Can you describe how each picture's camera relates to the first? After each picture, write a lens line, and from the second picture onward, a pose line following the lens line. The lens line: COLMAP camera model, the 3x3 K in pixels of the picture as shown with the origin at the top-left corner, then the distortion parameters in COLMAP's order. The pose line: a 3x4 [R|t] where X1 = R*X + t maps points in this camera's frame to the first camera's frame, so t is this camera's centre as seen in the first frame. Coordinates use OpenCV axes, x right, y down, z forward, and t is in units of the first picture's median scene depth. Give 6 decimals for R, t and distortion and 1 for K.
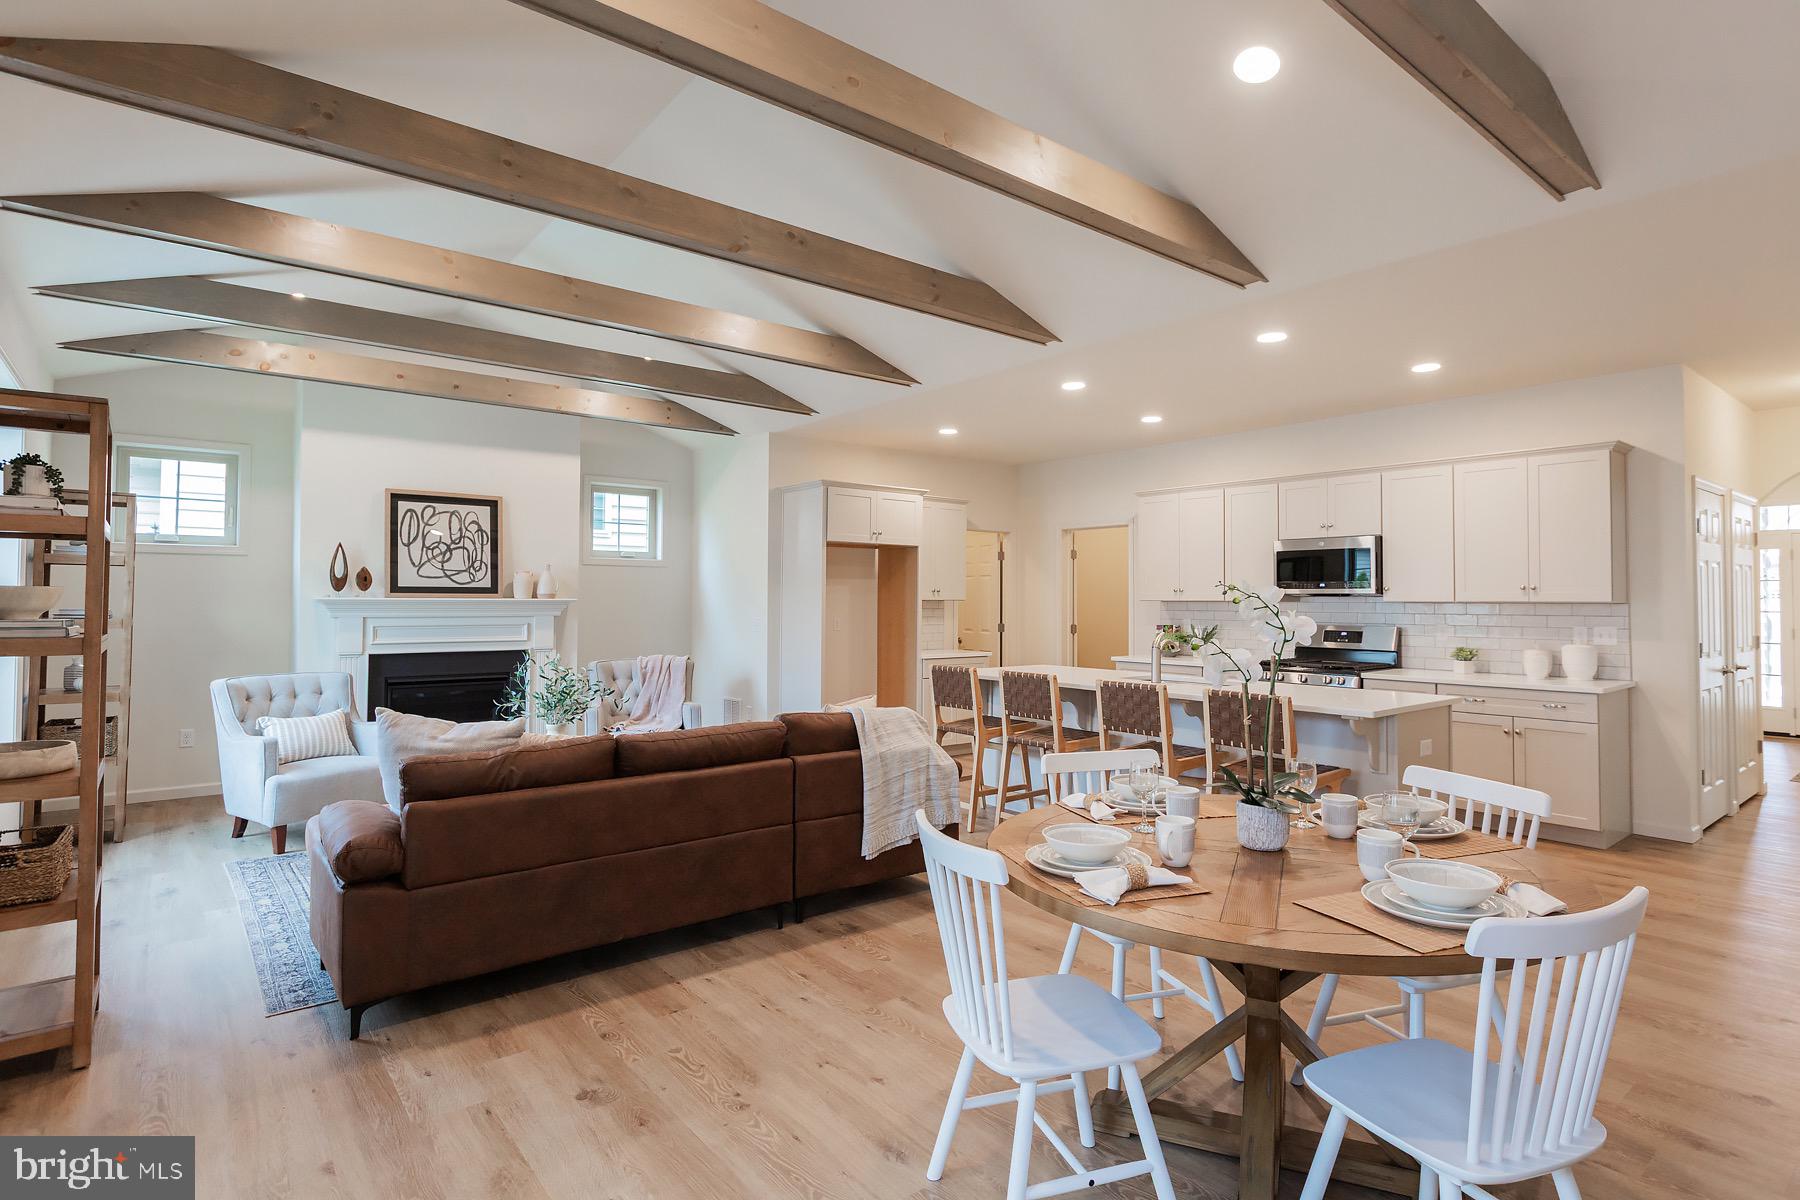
lens RADIAL K [[920.5, 0, 926.1], [0, 920.5, 576.9], [0, 0, 1]] dist [0.000662, 0.000056]
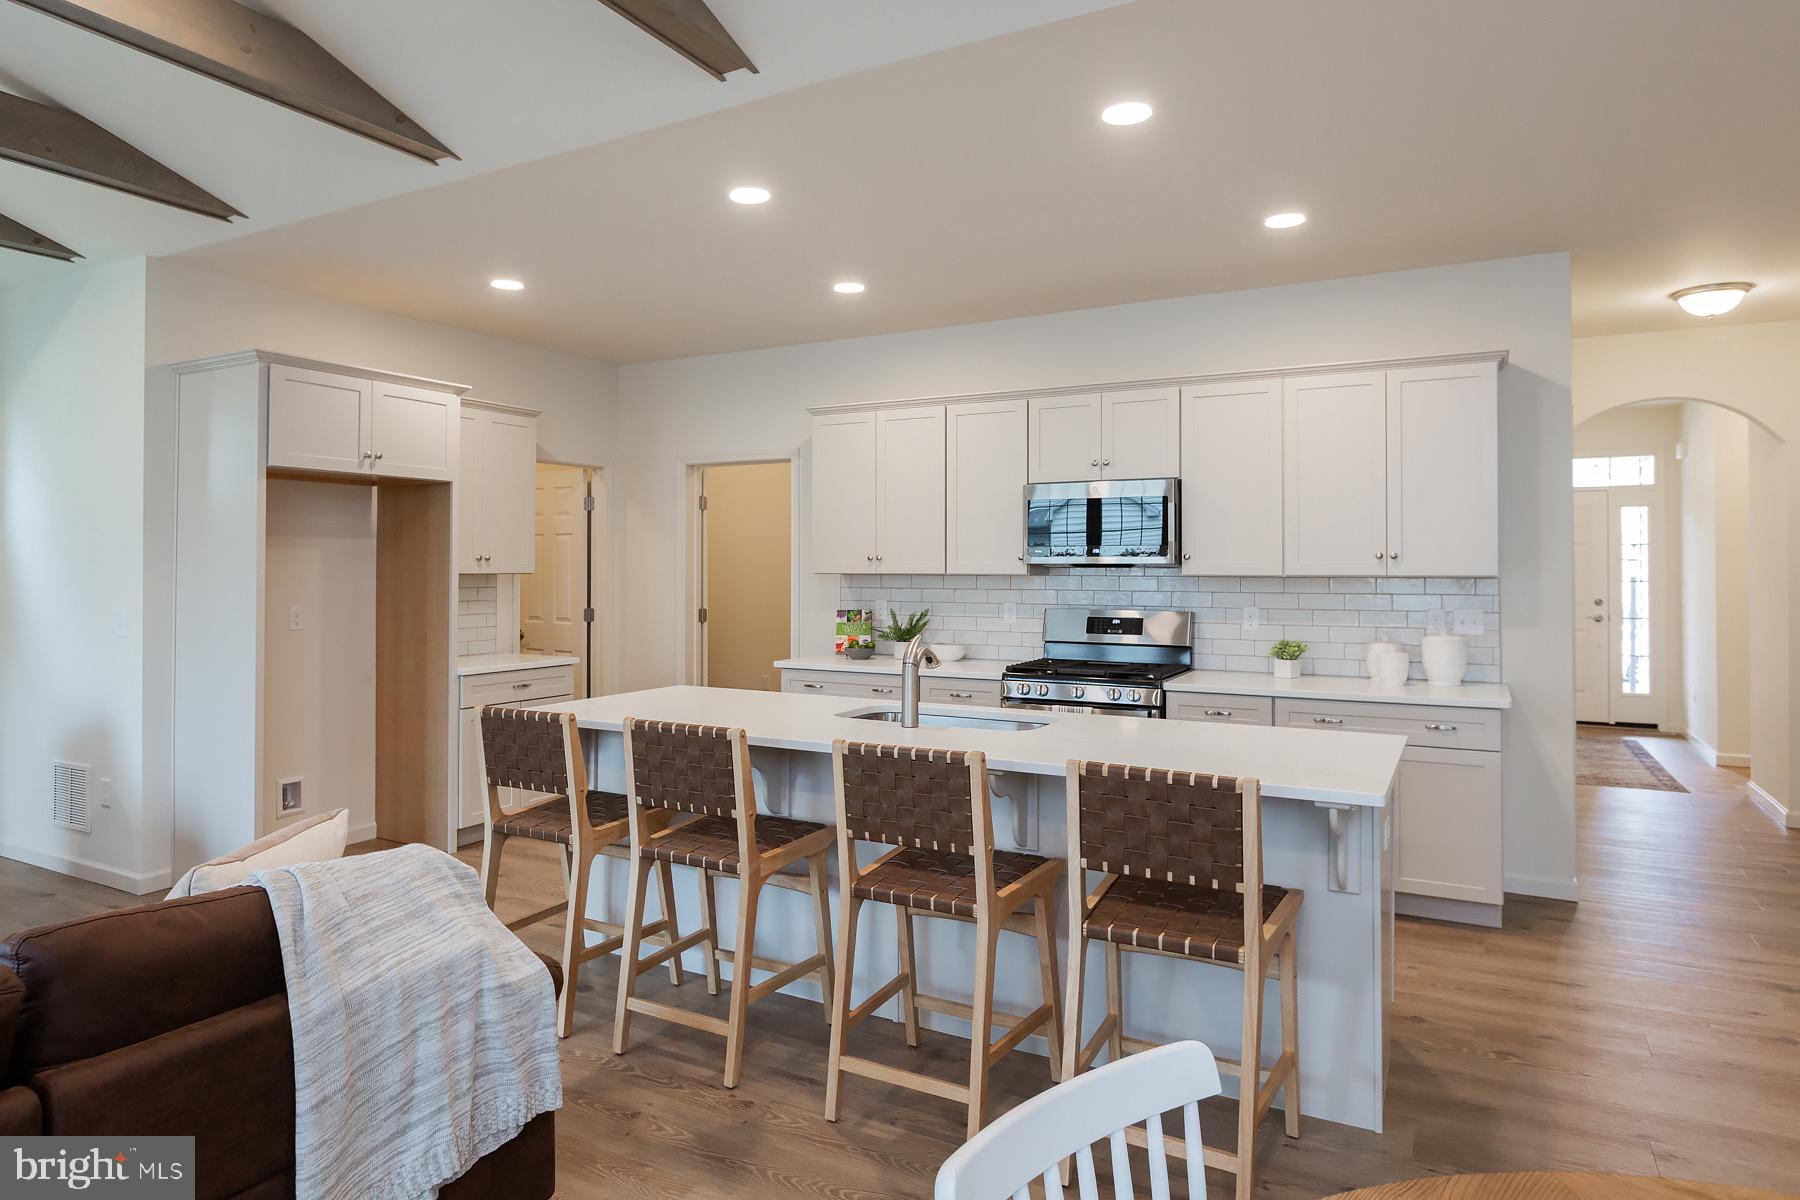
lens RADIAL K [[1076.5, 0, 871.6], [0, 1076.5, 554.2], [0, 0, 1]] dist [-0.003299, -0.001623]
pose [[0.934239, 0.001321, 0.356644, -0.003741], [-0.006591, 0.999886, 0.013560, 0.001568], [-0.356586, -0.015019, 0.934142, 0.323513]]
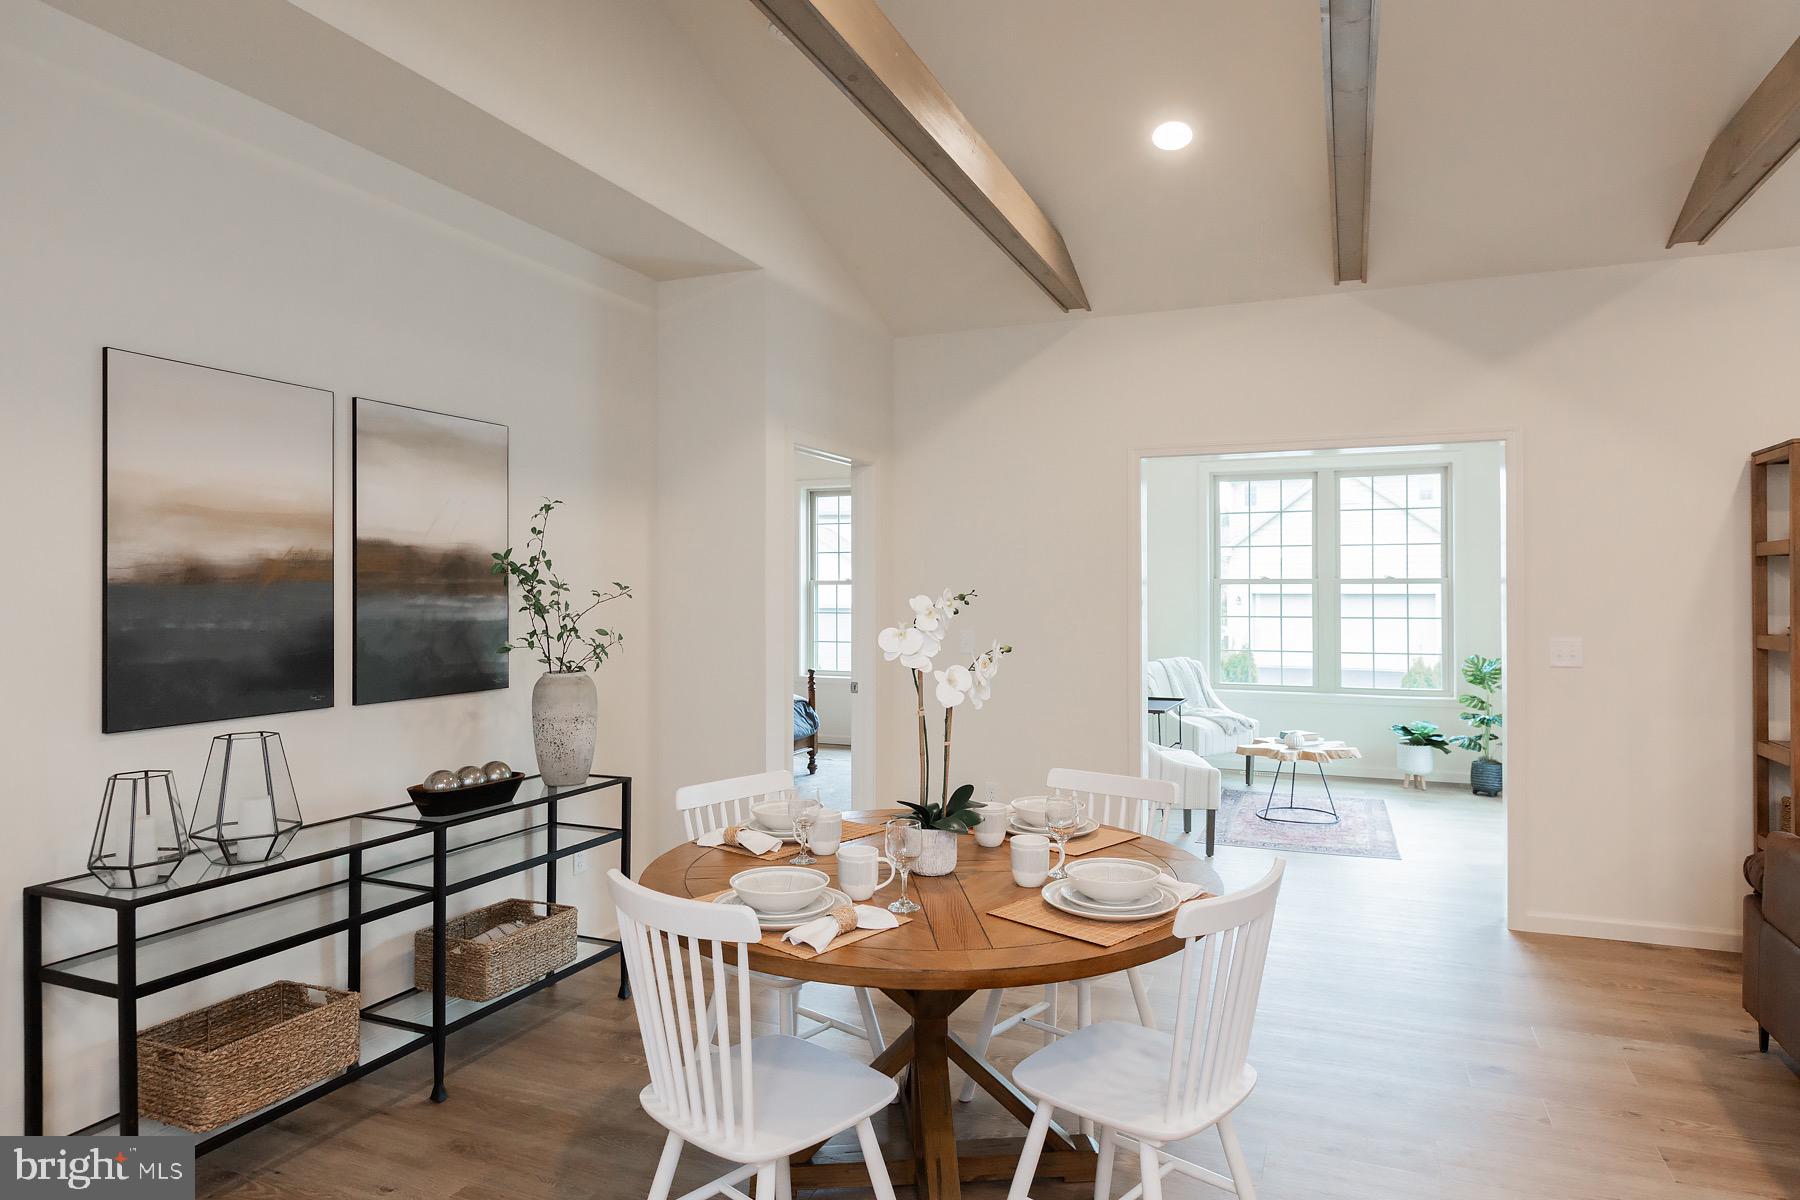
lens RADIAL K [[1040.8, 0, 900.0], [0, 1040.8, 600.0], [0, 0, 1]] dist [-0.002571, -0.000739]
pose [[-0.885253, -0.000567, -0.465110, 0.318233], [0.007890, 0.999837, -0.016235, 0.010900], [0.465044, -0.018042, -0.885104, 0.689398]]
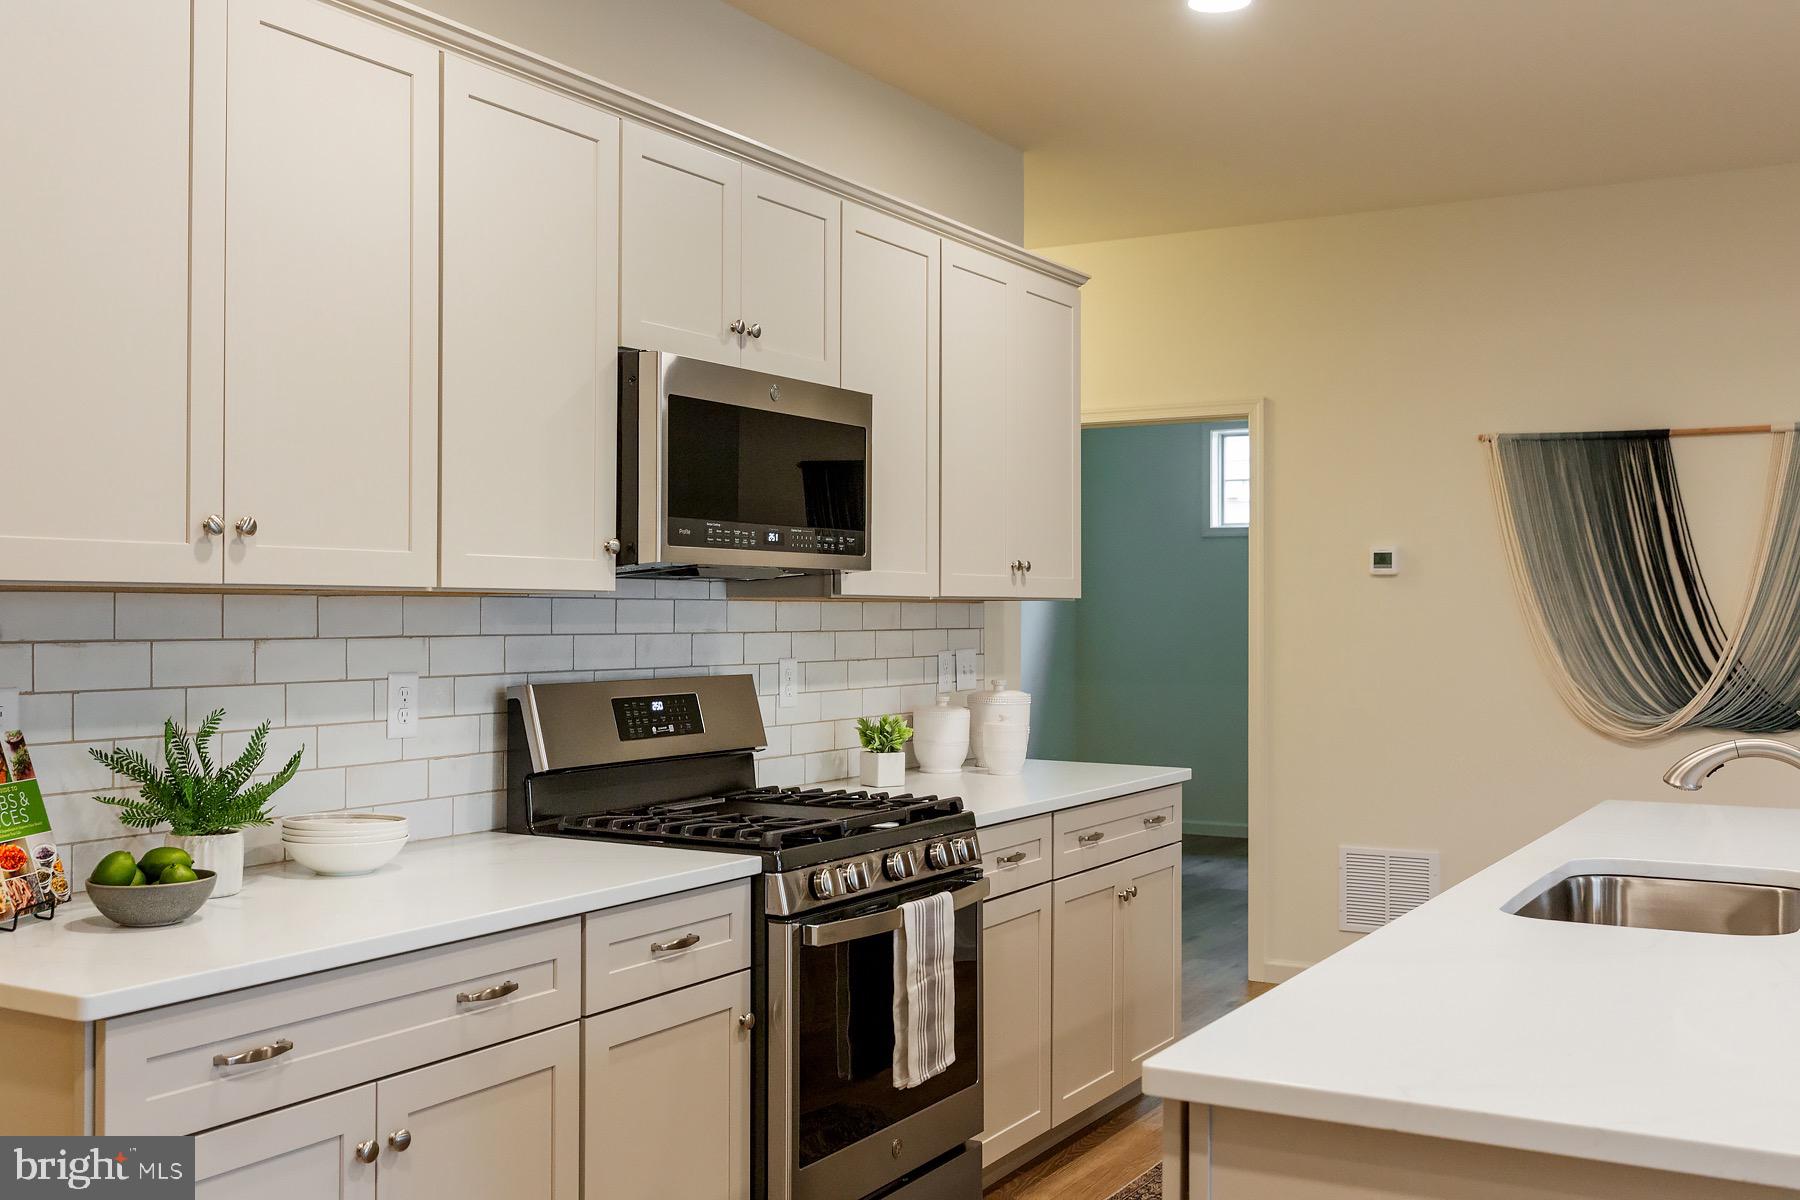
lens RADIAL K [[1773.6, 0, 923.6], [0, 1773.6, 603.3], [0, 0, 1]] dist [-0.001020, 0.005975]
pose [[-0.350743, -0.000470, 0.936472, -0.100892], [-0.027235, 0.999582, -0.009699, 0.033396], [-0.936076, -0.028907, -0.350609, 1.151673]]
